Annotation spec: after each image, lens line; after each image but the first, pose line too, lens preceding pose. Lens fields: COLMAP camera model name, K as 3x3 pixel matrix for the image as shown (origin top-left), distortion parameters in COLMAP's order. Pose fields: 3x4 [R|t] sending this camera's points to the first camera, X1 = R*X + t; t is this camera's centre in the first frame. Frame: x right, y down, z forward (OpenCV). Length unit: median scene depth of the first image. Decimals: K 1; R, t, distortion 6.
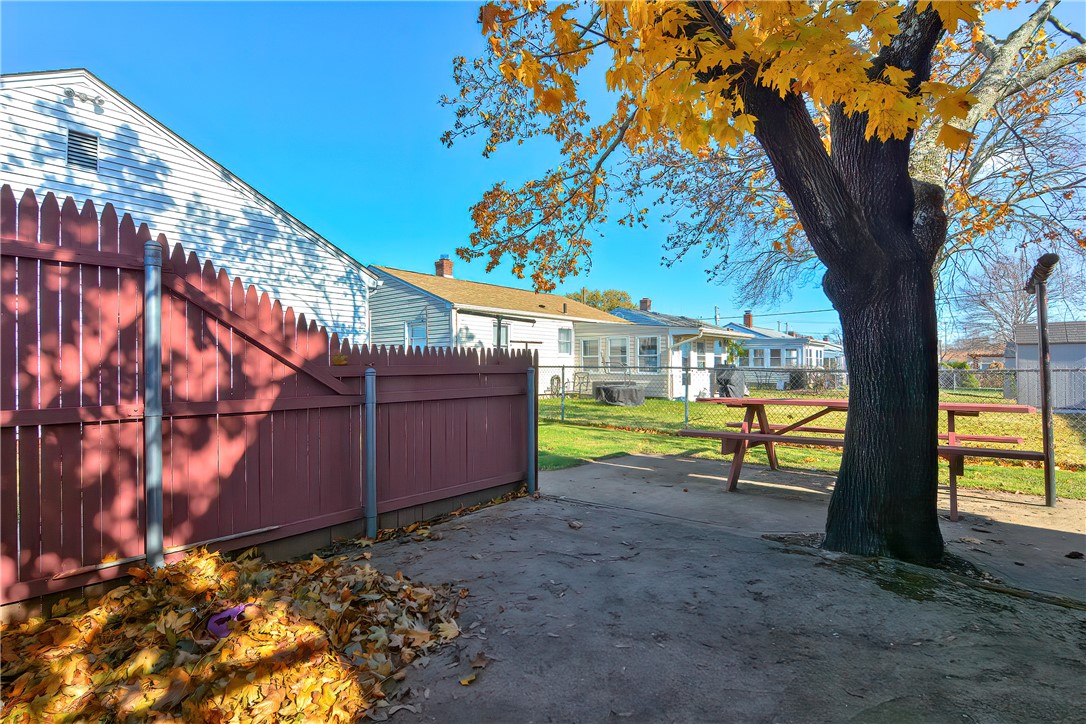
lens RADIAL K [[530.7, 0, 543.0], [0, 530.7, 362.0], [0, 0, 1]] dist [-0.026829, -0.000110]
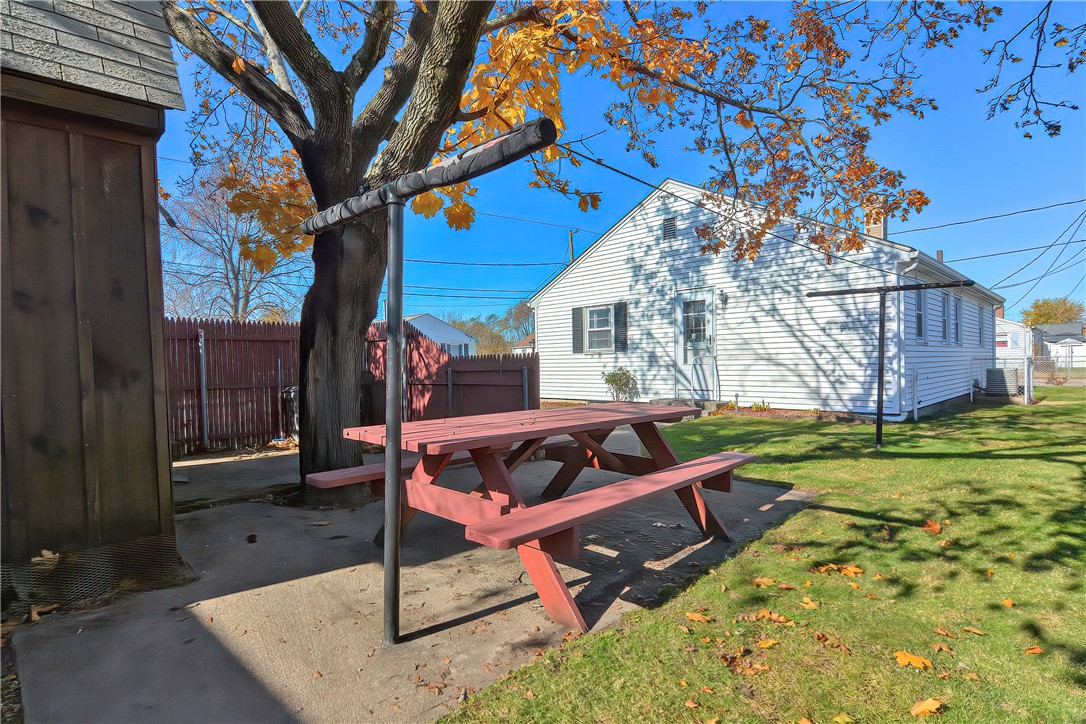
lens RADIAL K [[532.4, 0, 545.8], [0, 532.4, 367.5], [0, 0, 1]] dist [0.026183, -0.023179]
pose [[-0.080394, 0.006839, -0.996740, 0.712909], [0.027856, 0.999601, 0.004612, 0.005453], [0.996374, -0.027395, -0.080553, 0.647092]]
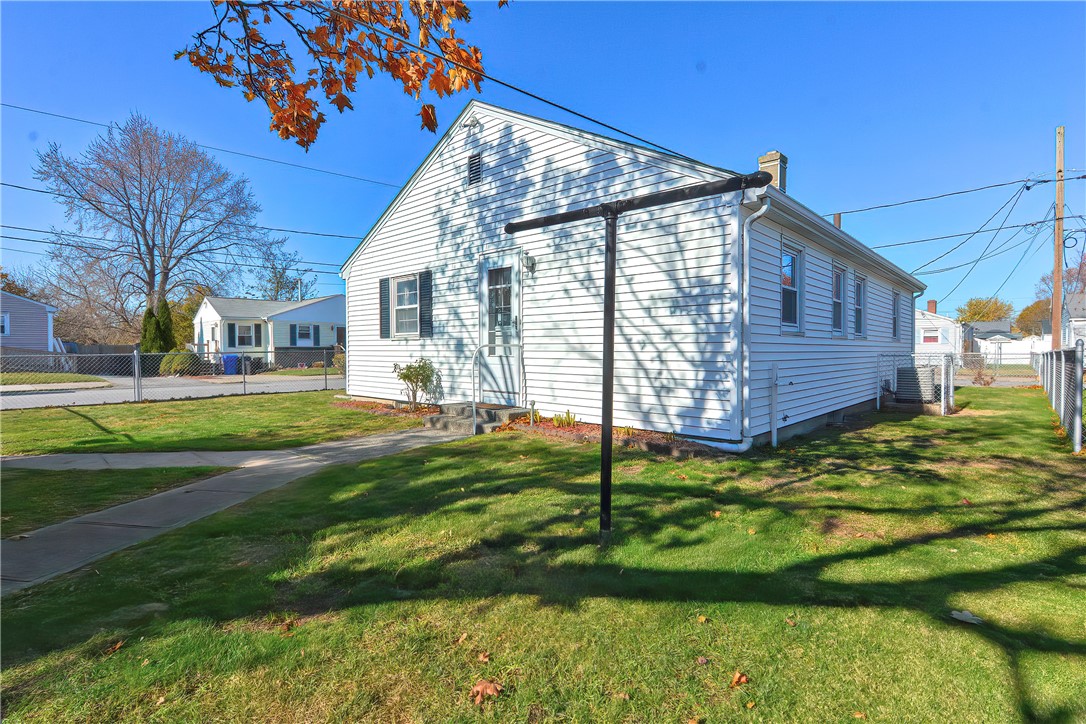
lens RADIAL K [[513.3, 0, 543.0], [0, 513.3, 362.0], [0, 0, 1]] dist [0.015099, -0.018548]
pose [[-0.031092, 0.021268, -0.999290, 0.241735], [0.008734, 0.999741, 0.021006, 0.005611], [0.999478, -0.008075, -0.031270, 1.041719]]
